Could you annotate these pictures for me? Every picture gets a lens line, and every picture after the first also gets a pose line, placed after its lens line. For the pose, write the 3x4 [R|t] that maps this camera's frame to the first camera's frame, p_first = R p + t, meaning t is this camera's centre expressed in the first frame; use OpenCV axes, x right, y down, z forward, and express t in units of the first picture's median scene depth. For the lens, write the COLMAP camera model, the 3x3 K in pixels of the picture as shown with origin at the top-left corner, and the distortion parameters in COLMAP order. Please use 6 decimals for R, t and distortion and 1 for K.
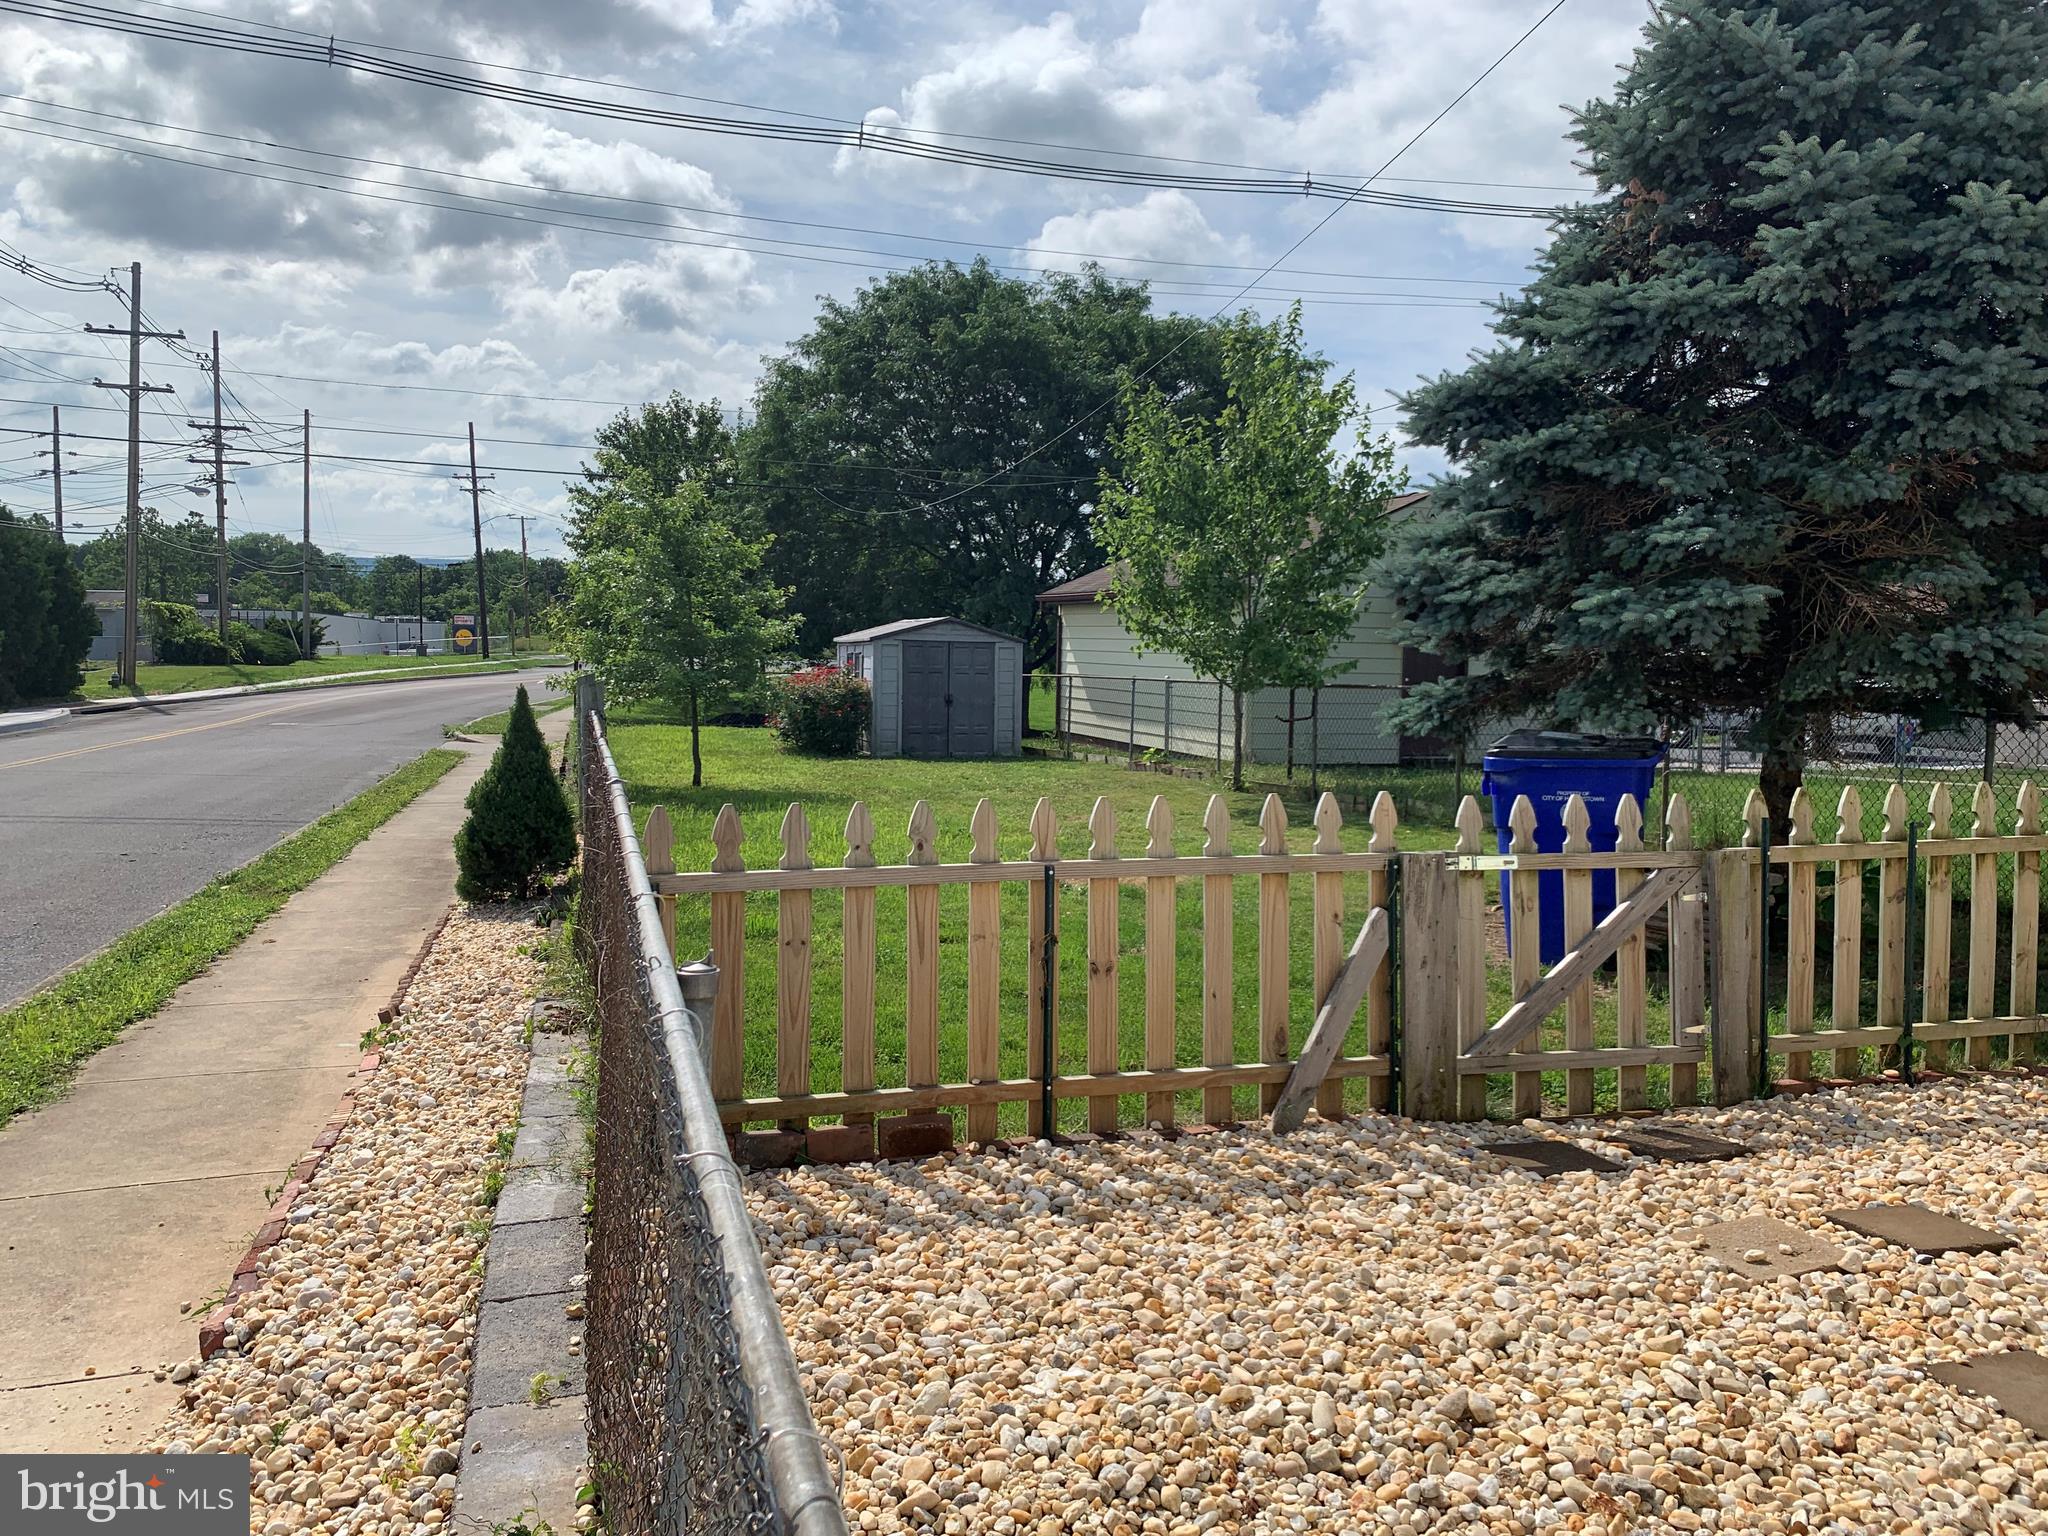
lens RADIAL K [[1579.3, 0, 1035.8], [0, 1579.3, 762.1], [0, 0, 1]] dist [0.048706, -0.053016]
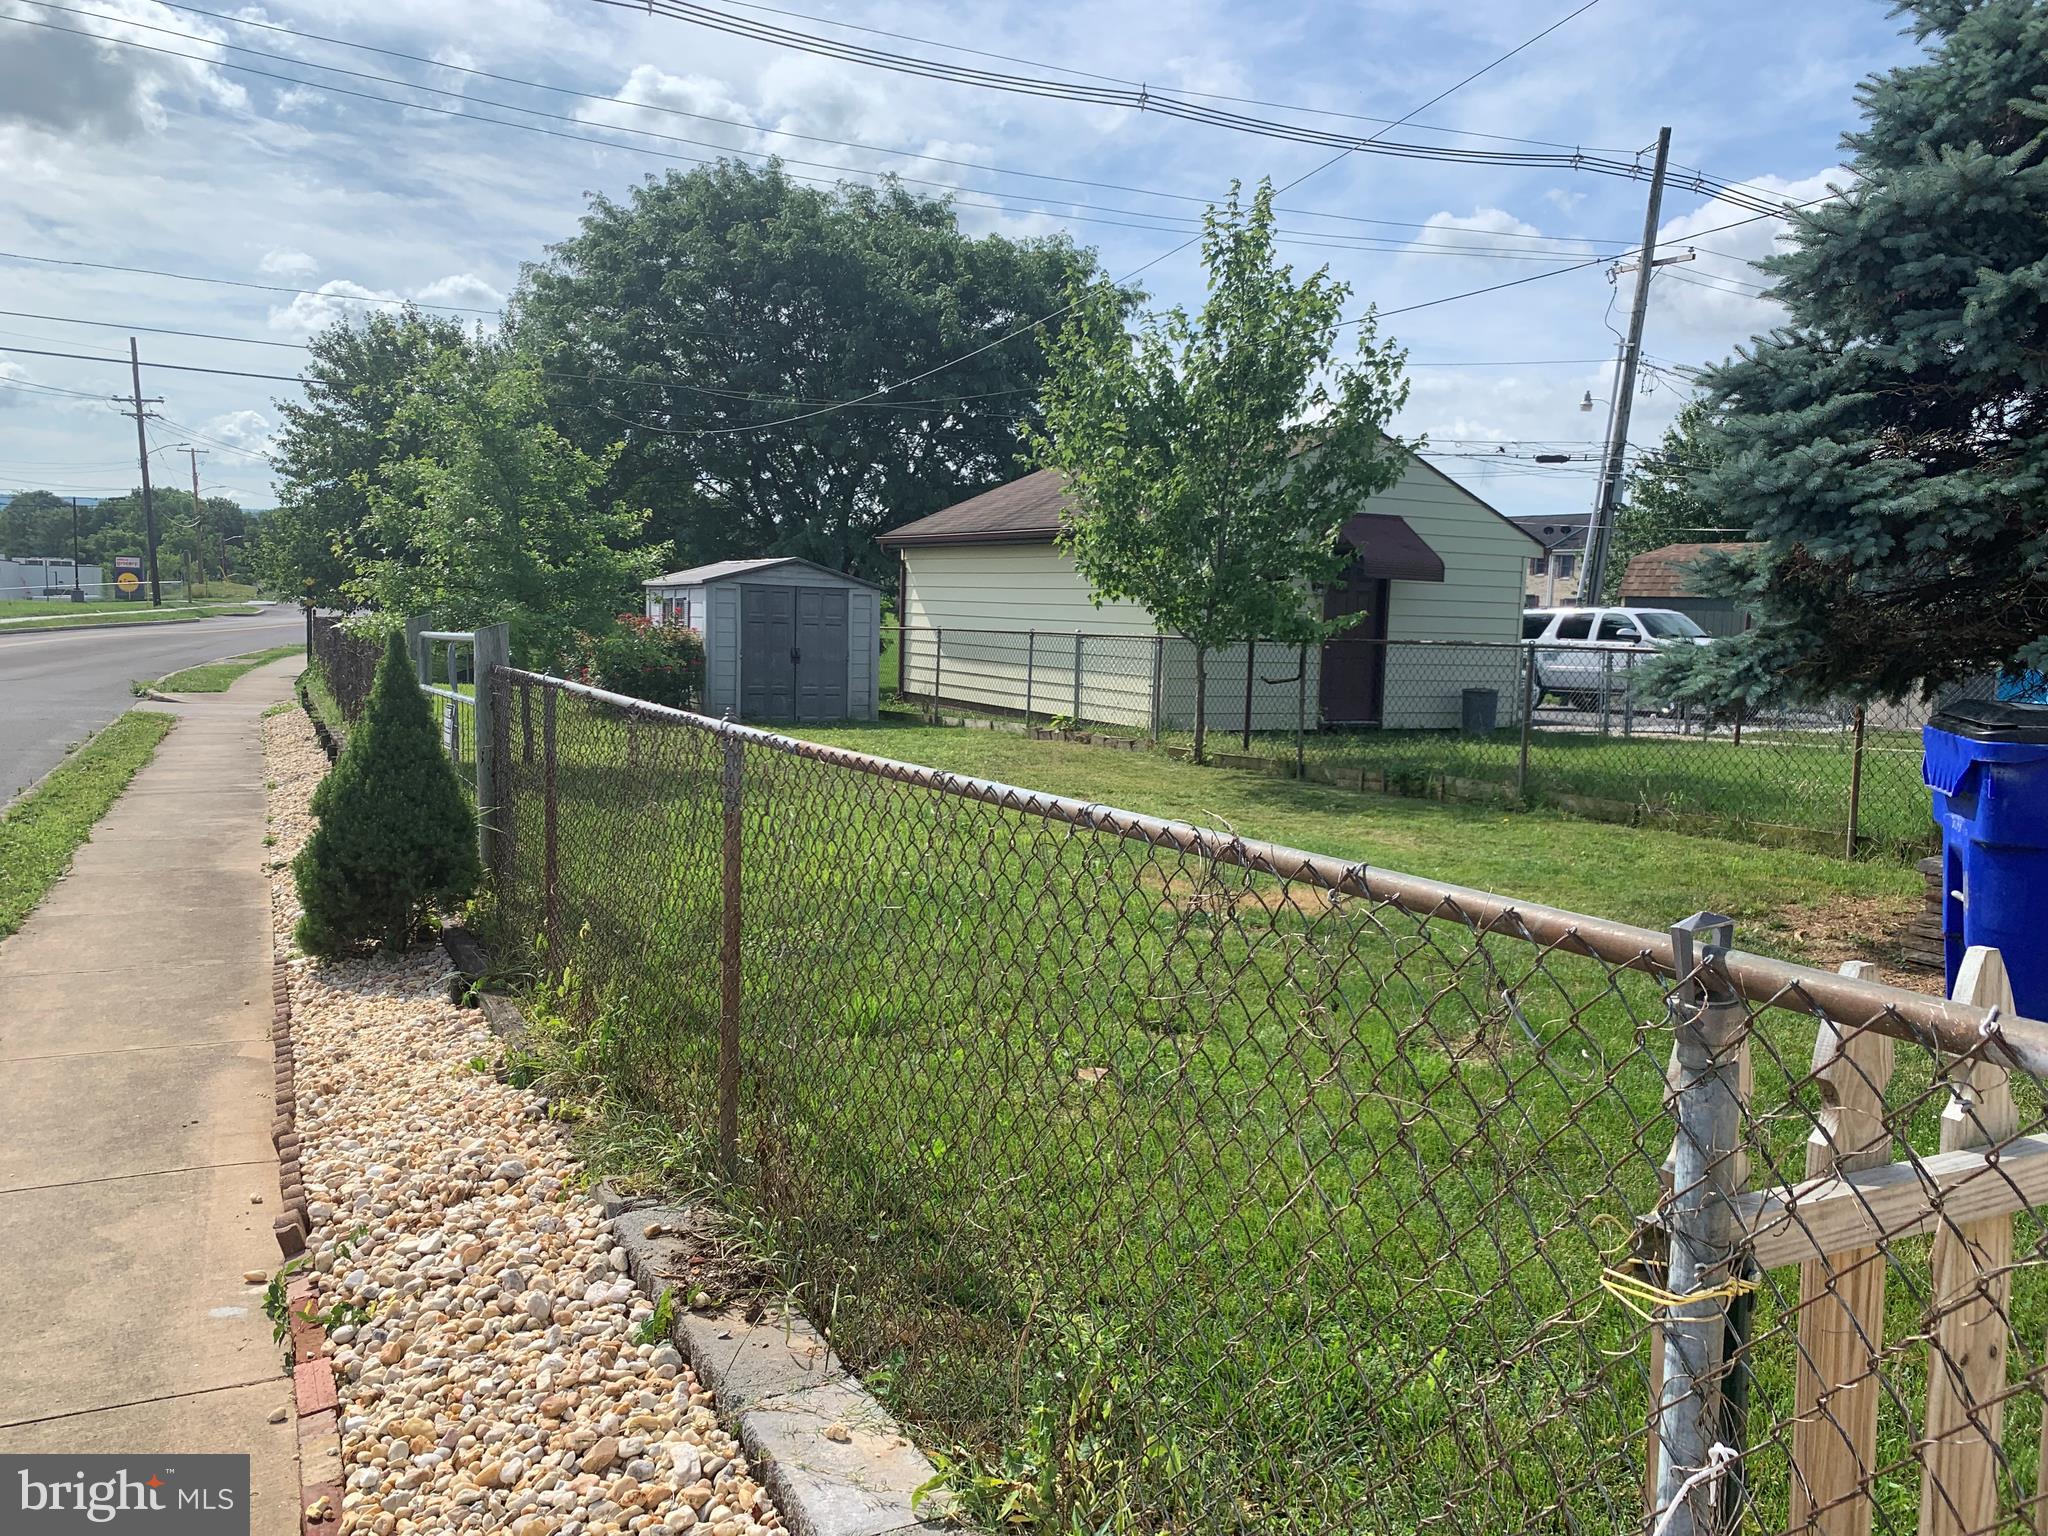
lens RADIAL K [[1579.3, 0, 1024.5], [0, 1579.3, 772.8], [0, 0, 1]] dist [0.048706, -0.053016]
pose [[0.985461, -0.006239, 0.169785, -0.054499], [0.000635, 0.999454, 0.033041, -0.002764], [-0.169899, -0.032452, 0.984927, 0.093423]]
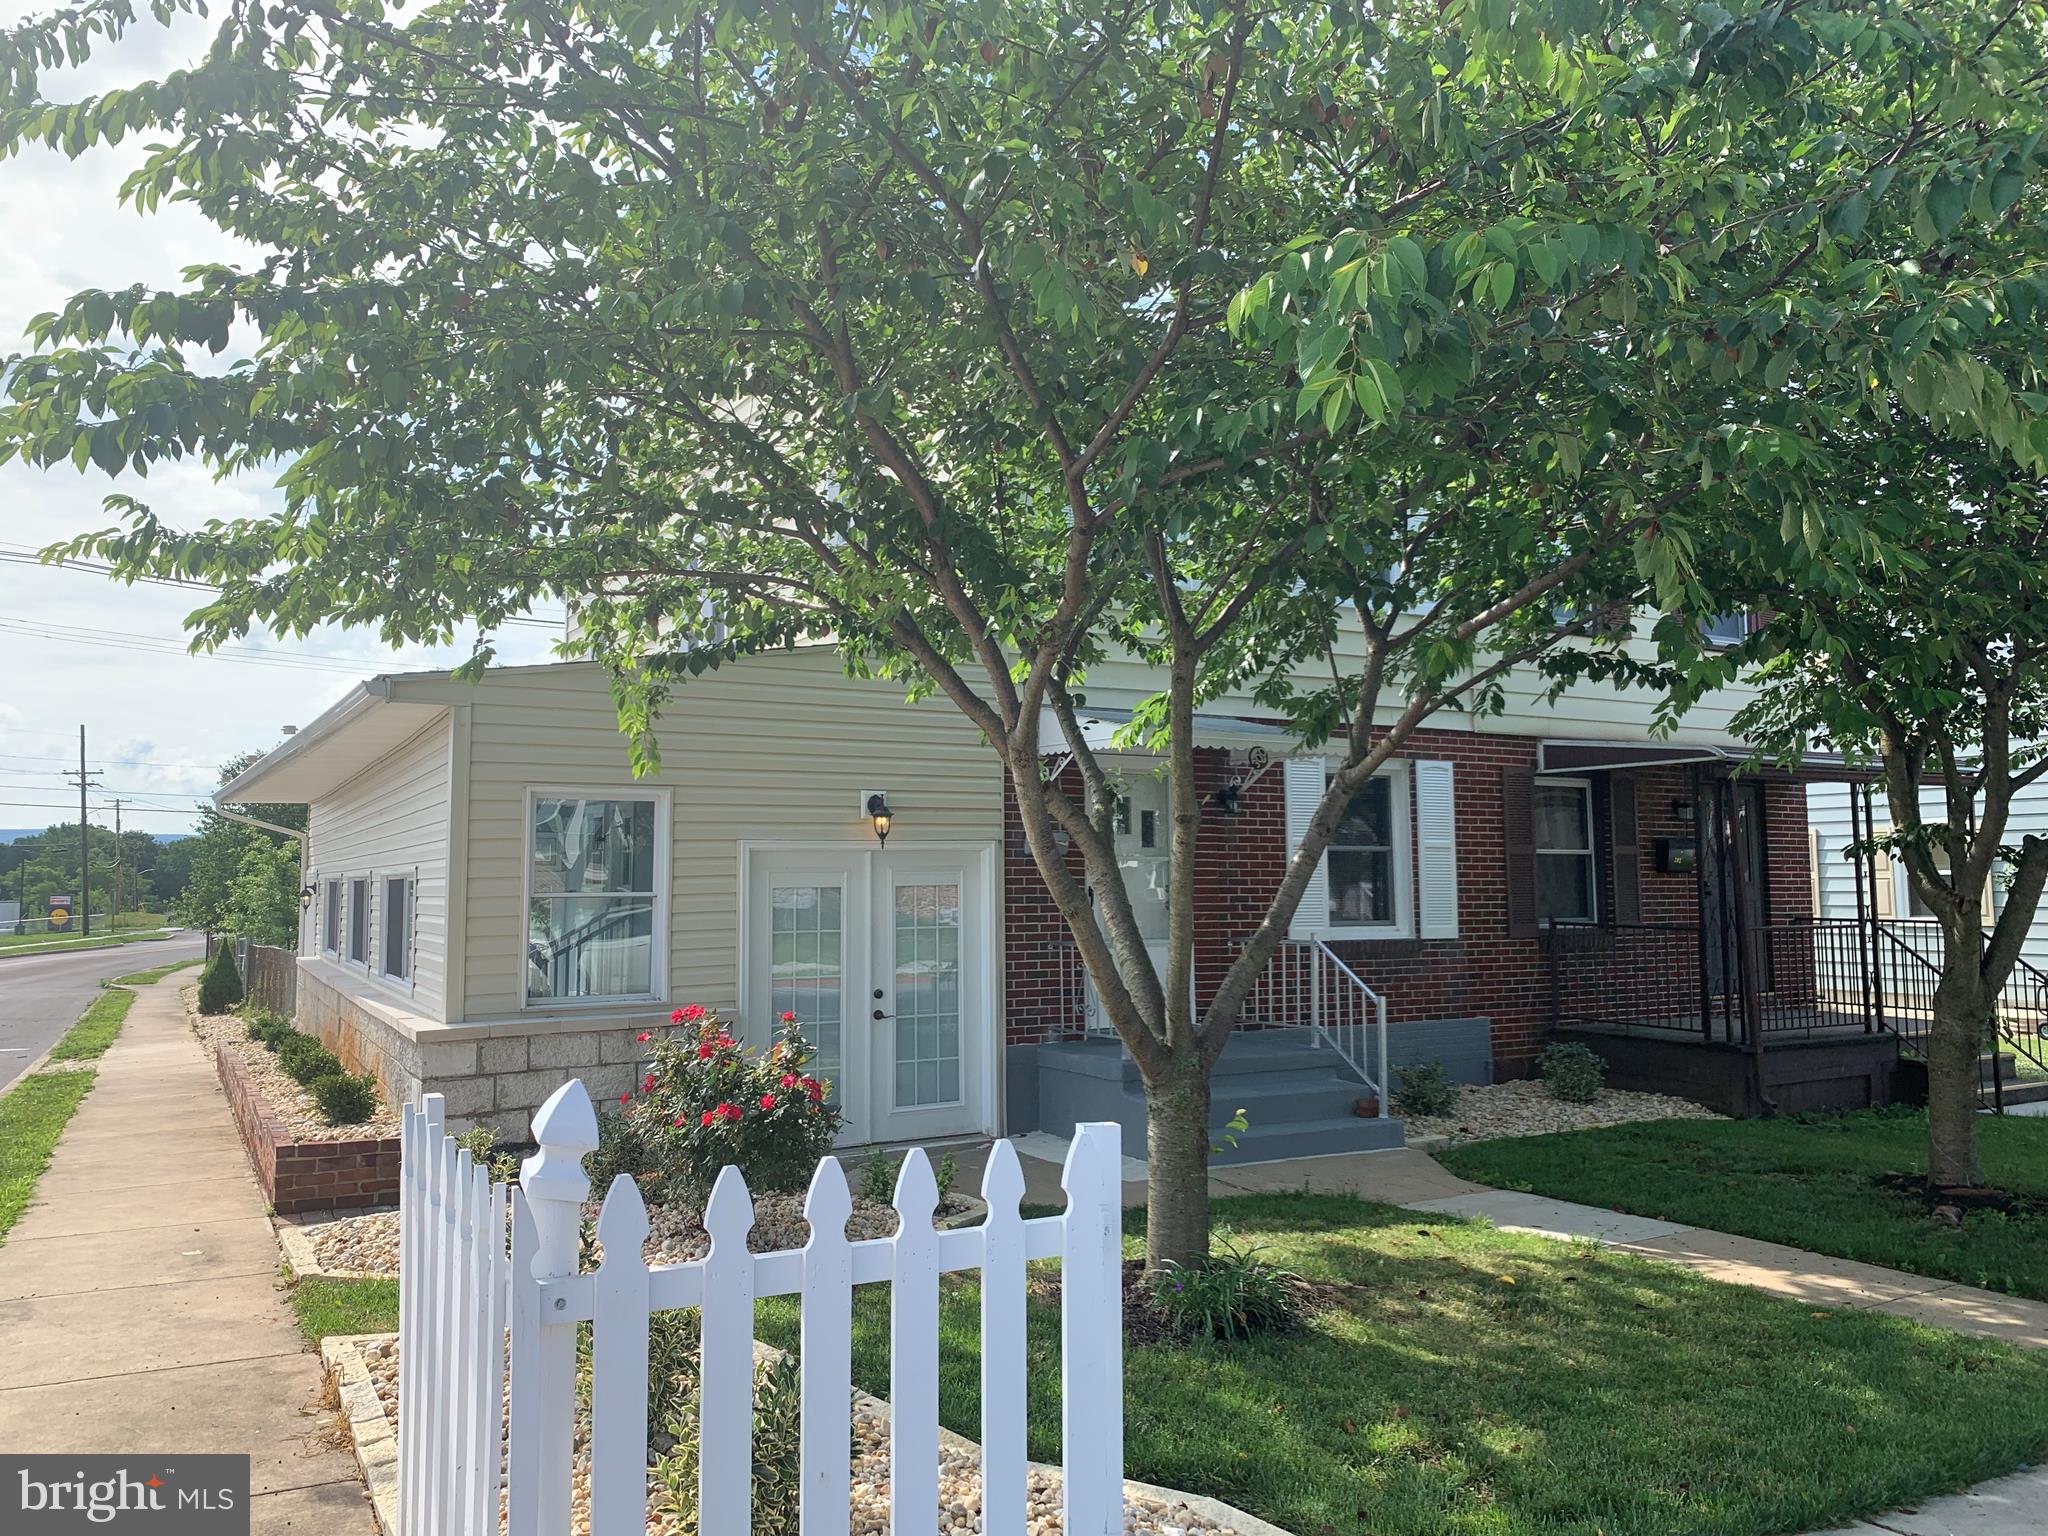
lens RADIAL K [[1579.3, 0, 1018.8], [0, 1579.3, 761.6], [0, 0, 1]] dist [0.048706, -0.053016]
pose [[0.976479, -0.006036, 0.215526, 0.134528], [0.040706, 0.986792, -0.156792, 0.044348], [-0.211733, 0.161877, 0.963828, -0.628518]]
